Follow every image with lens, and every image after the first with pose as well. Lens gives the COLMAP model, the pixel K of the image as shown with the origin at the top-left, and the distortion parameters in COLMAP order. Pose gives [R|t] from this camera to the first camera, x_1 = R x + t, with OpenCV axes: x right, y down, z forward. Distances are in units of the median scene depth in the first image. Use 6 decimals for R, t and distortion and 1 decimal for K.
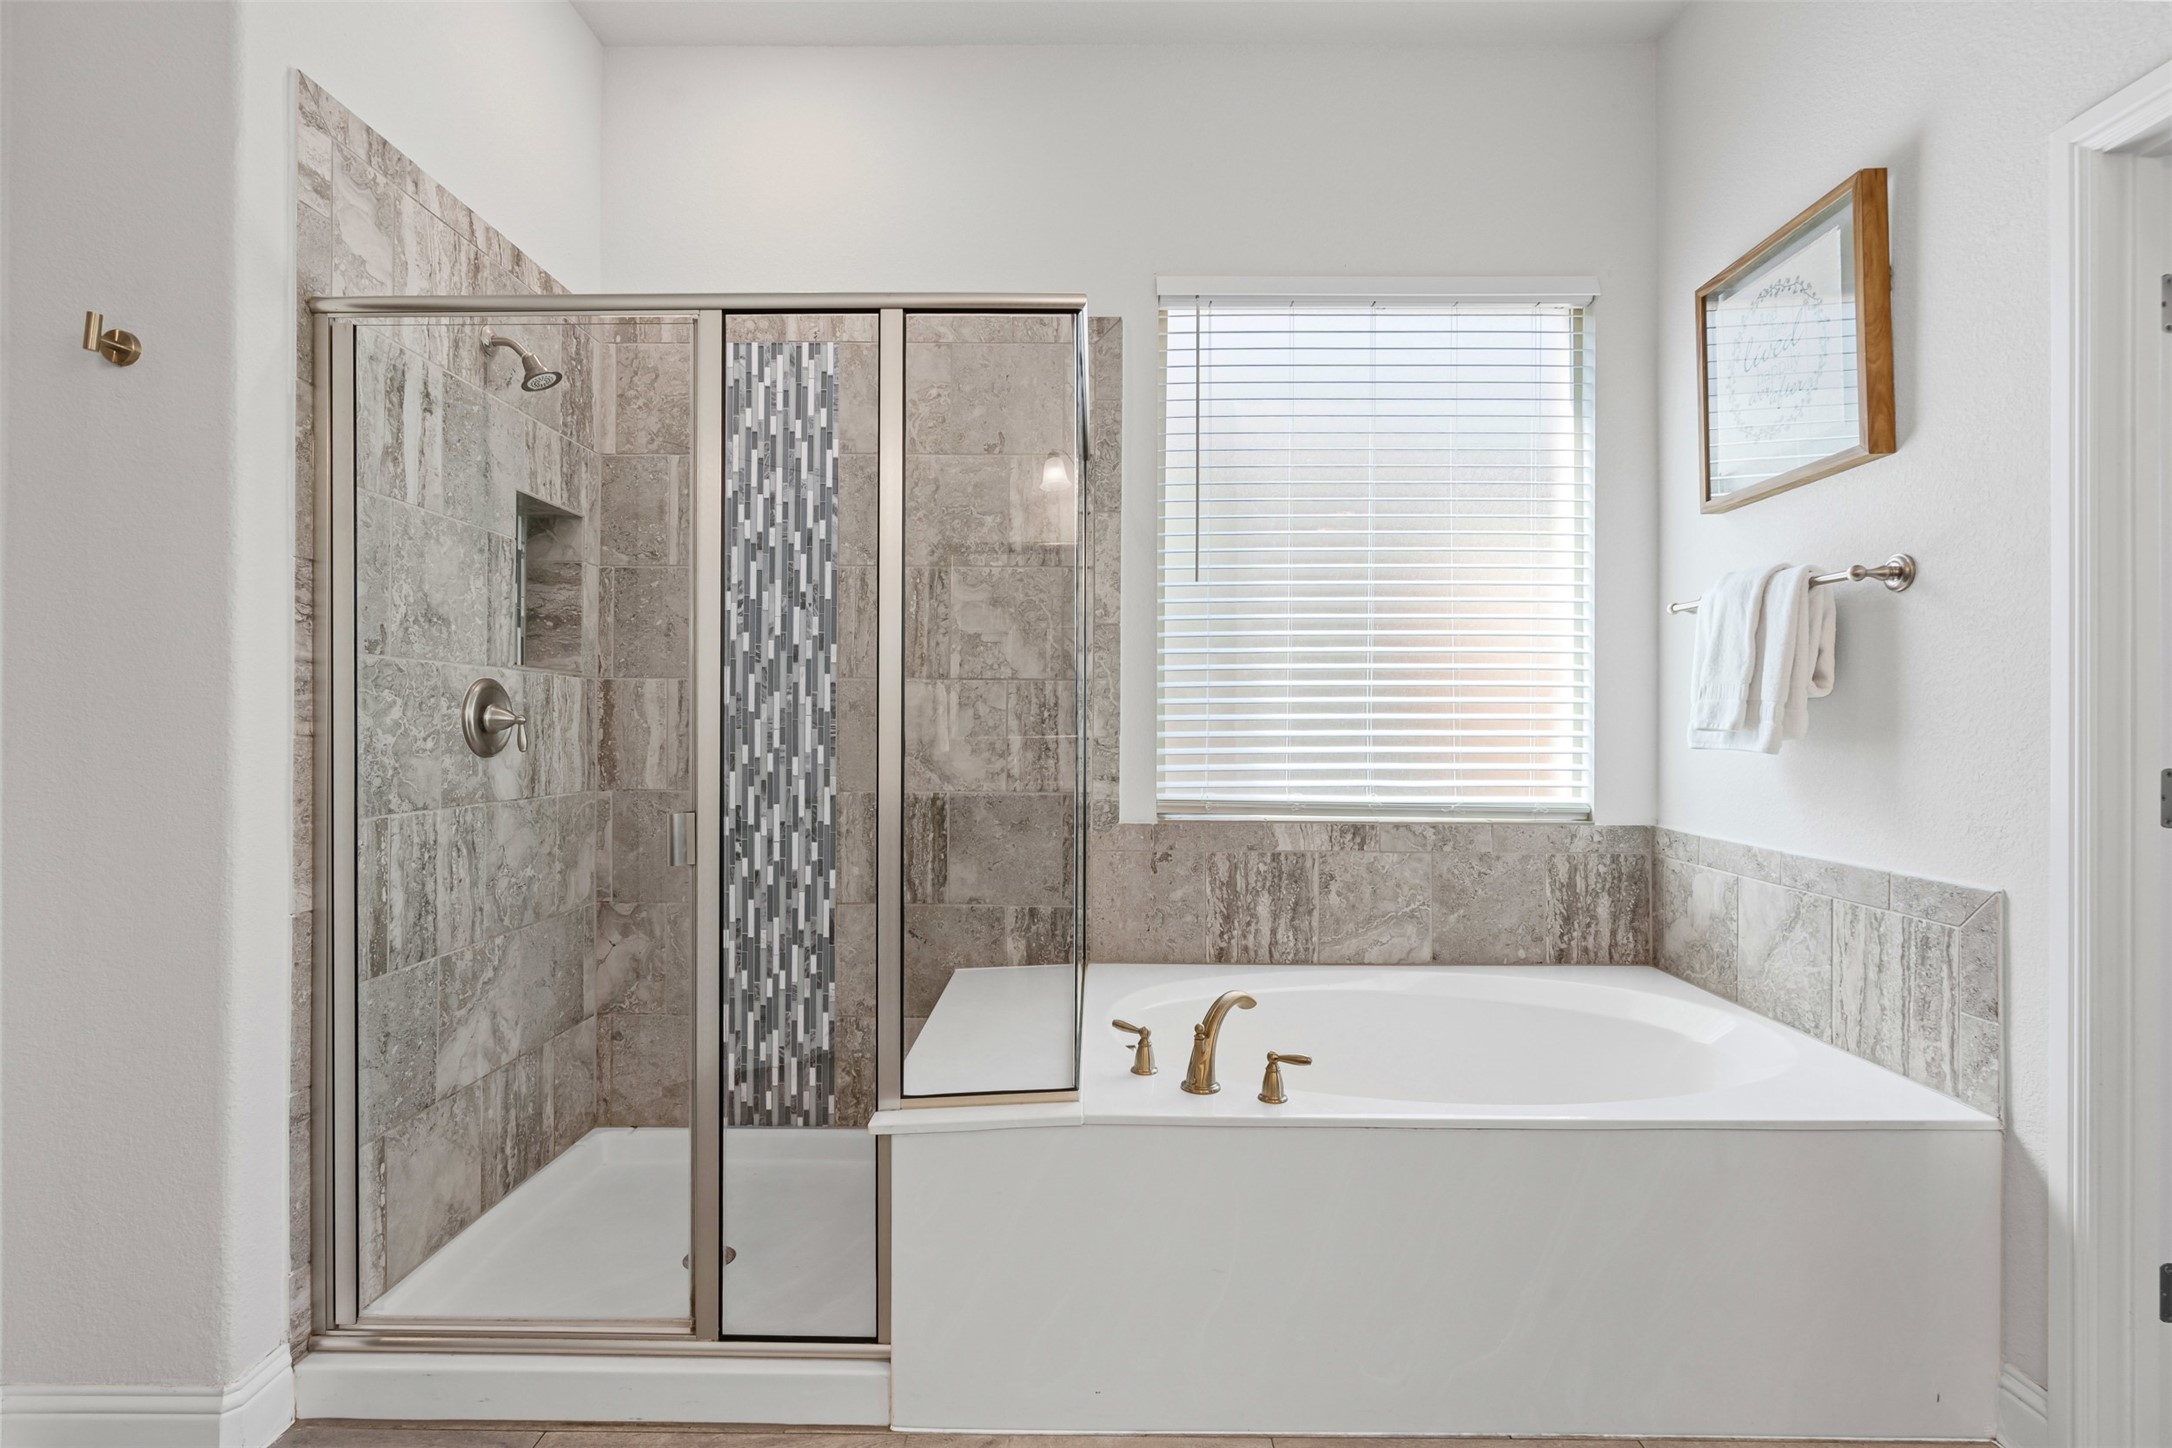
lens RADIAL K [[998.2, 0, 1119.0], [0, 998.2, 714.5], [0, 0, 1]] dist [-0.005994, 0.005101]
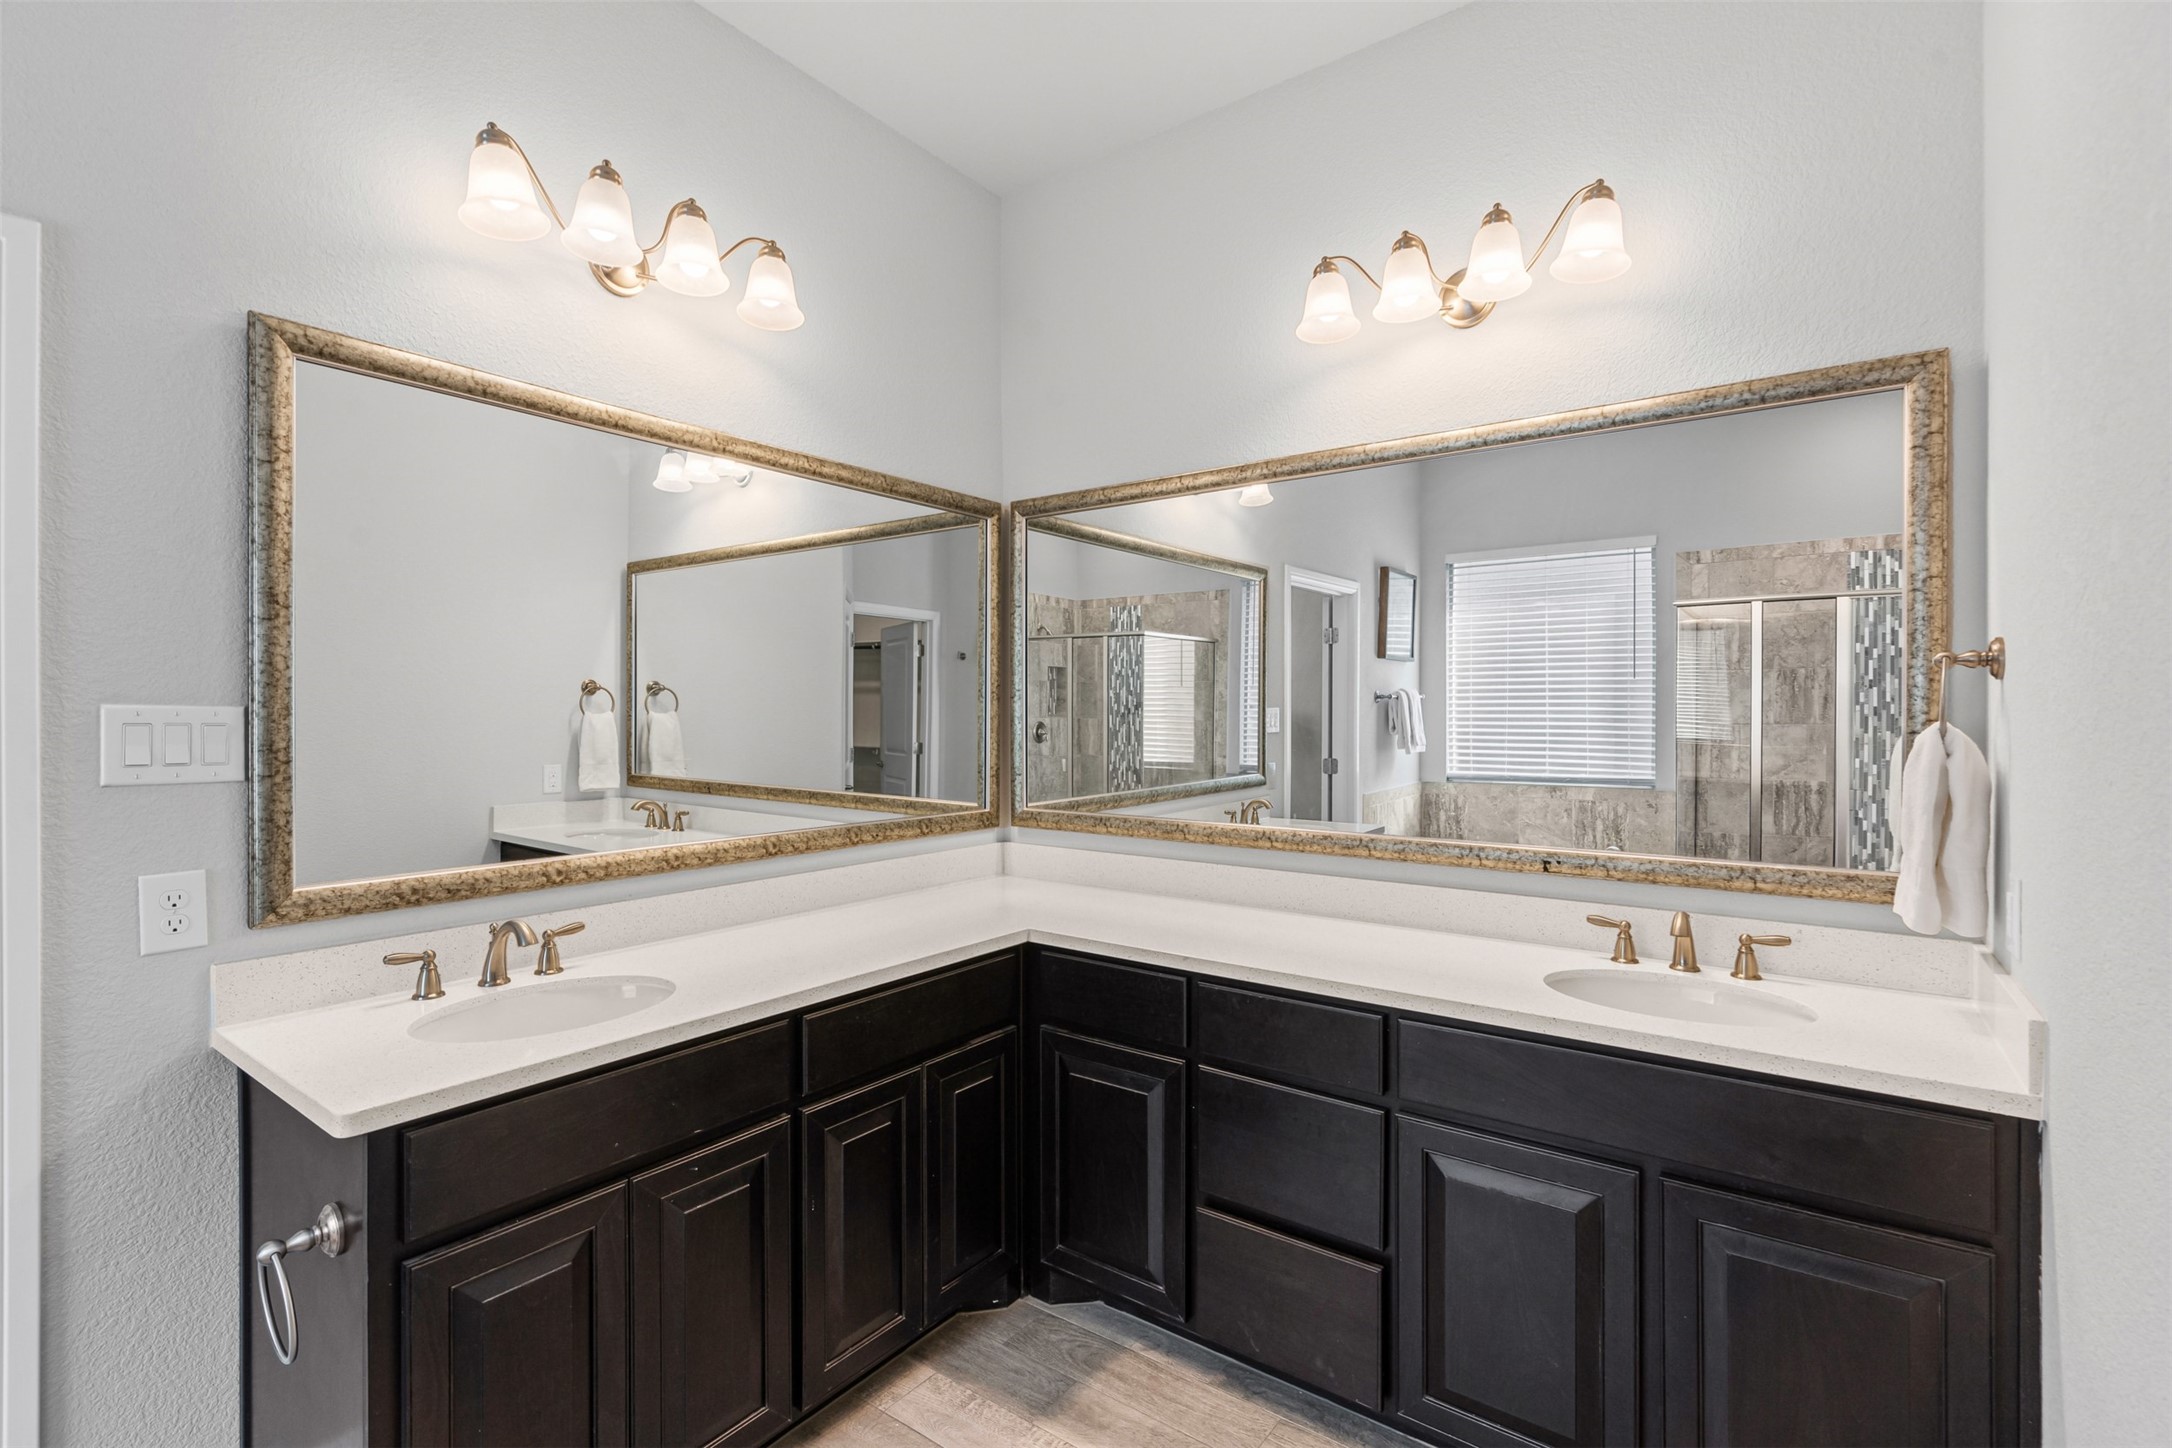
lens RADIAL K [[998.2, 0, 1089.7], [0, 998.2, 719.5], [0, 0, 1]] dist [-0.005994, 0.005101]
pose [[0.813002, 0.015520, -0.582054, 1.298319], [-0.005226, 0.999799, 0.019360, -0.092079], [0.582237, -0.012698, 0.812920, -1.468503]]
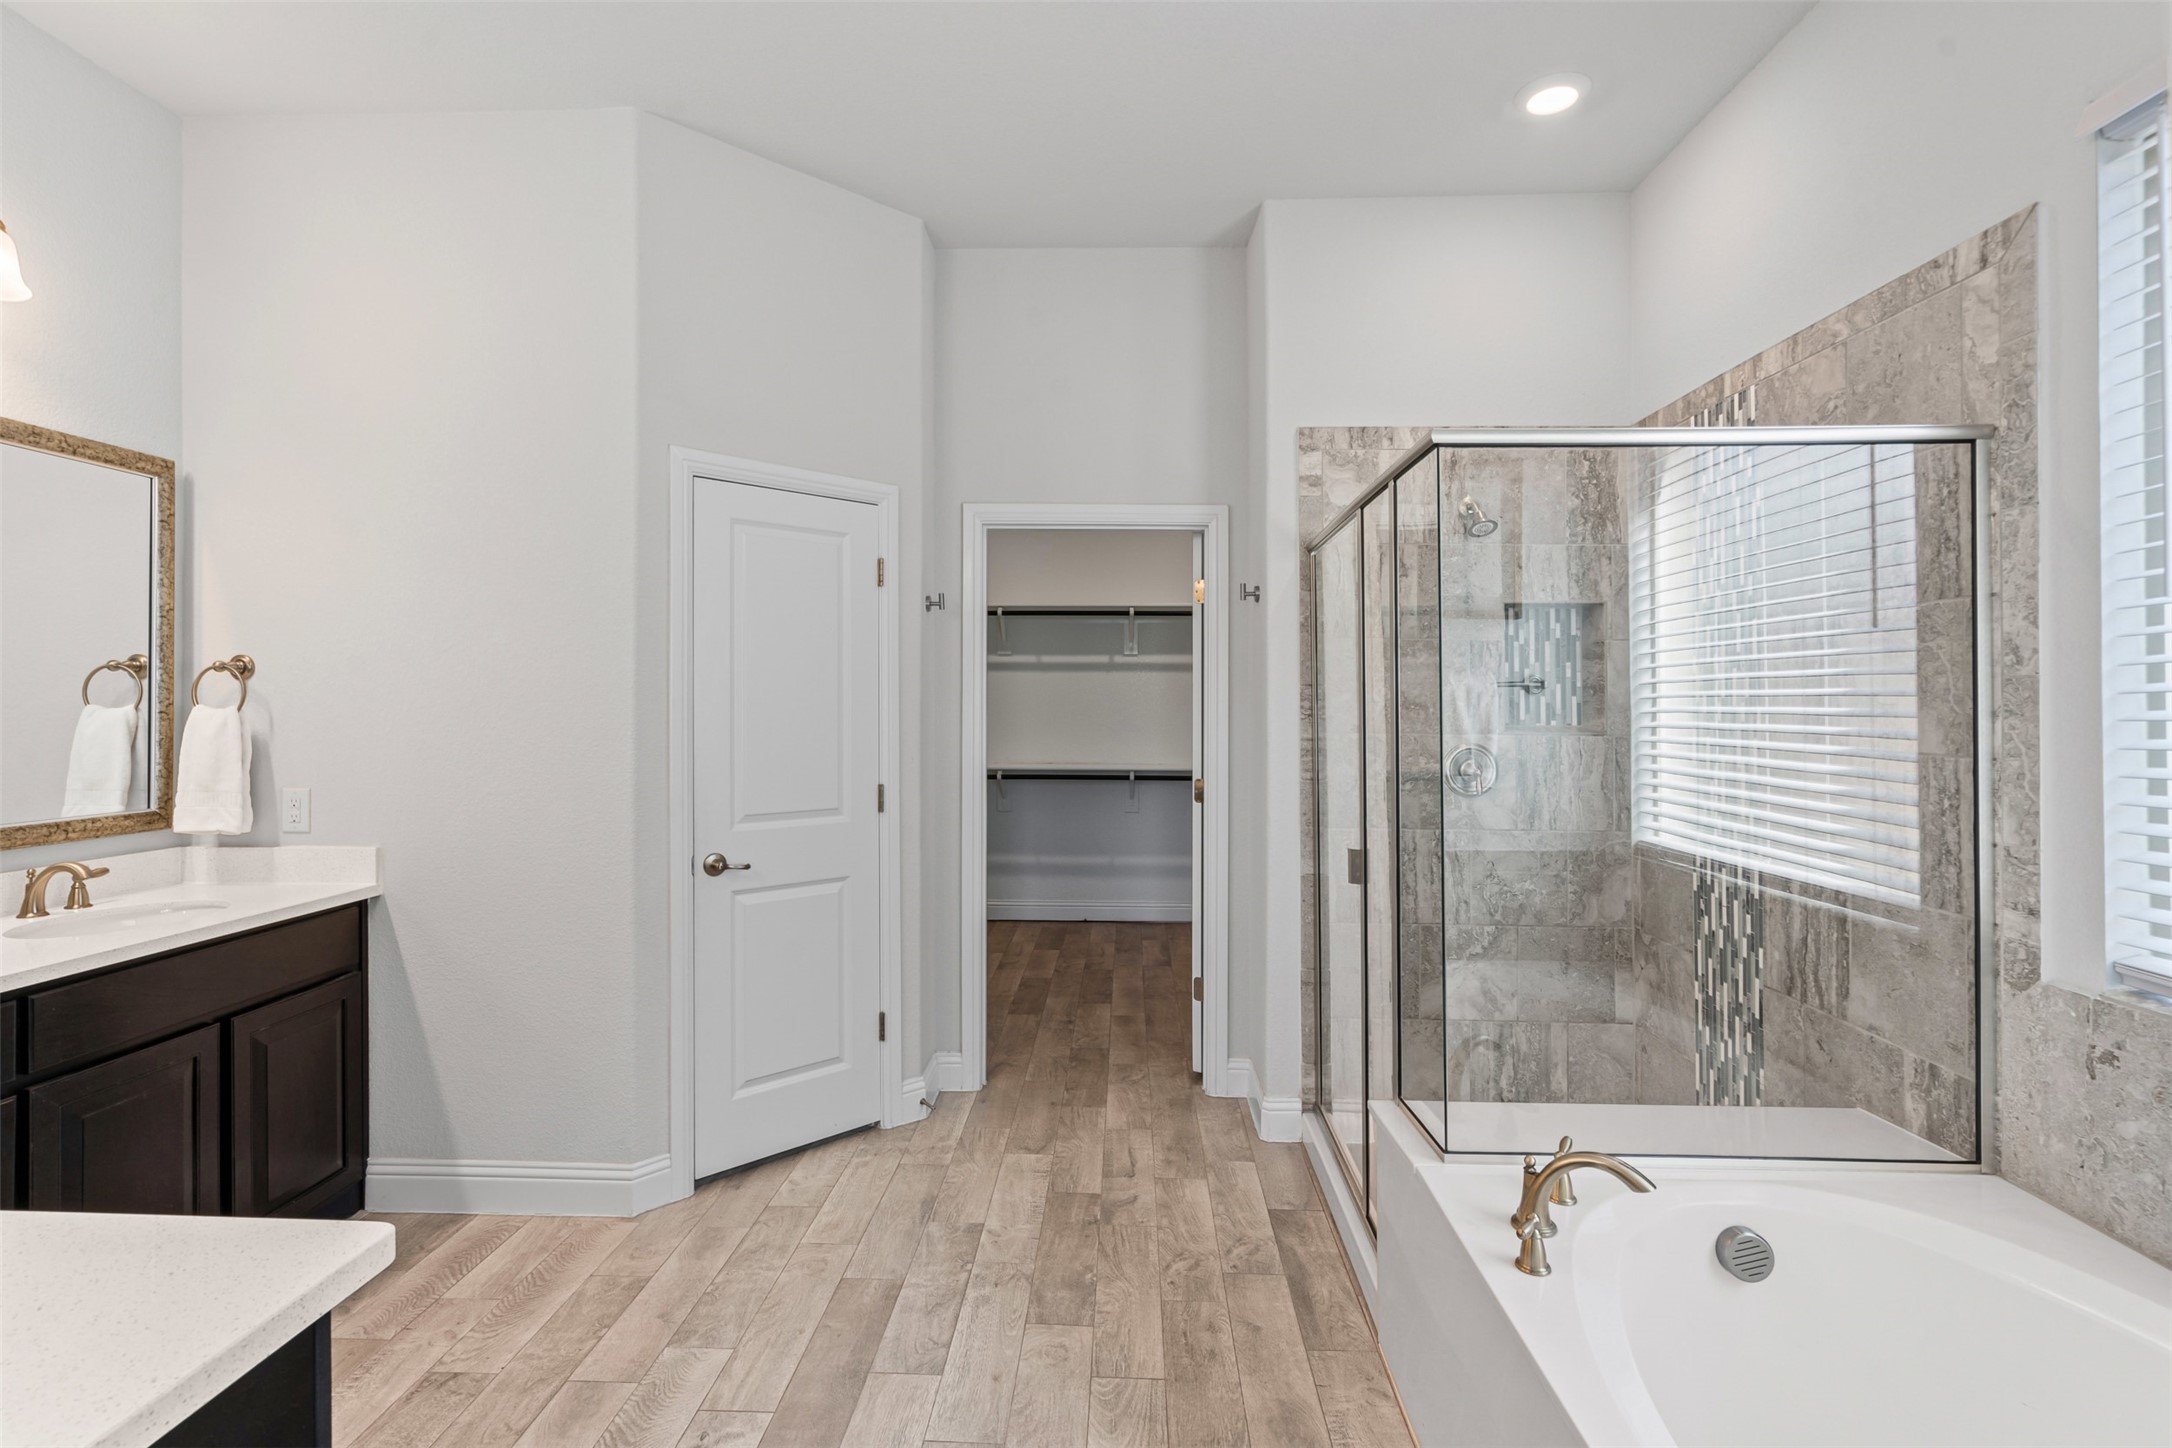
lens RADIAL K [[998.2, 0, 1080.2], [0, 998.2, 707.6], [0, 0, 1]] dist [-0.005994, 0.005101]
pose [[-0.029088, -0.000739, -0.999577, 0.667811], [0.003290, 0.999994, -0.000835, -0.071196], [0.999571, -0.003313, -0.029086, 0.394572]]
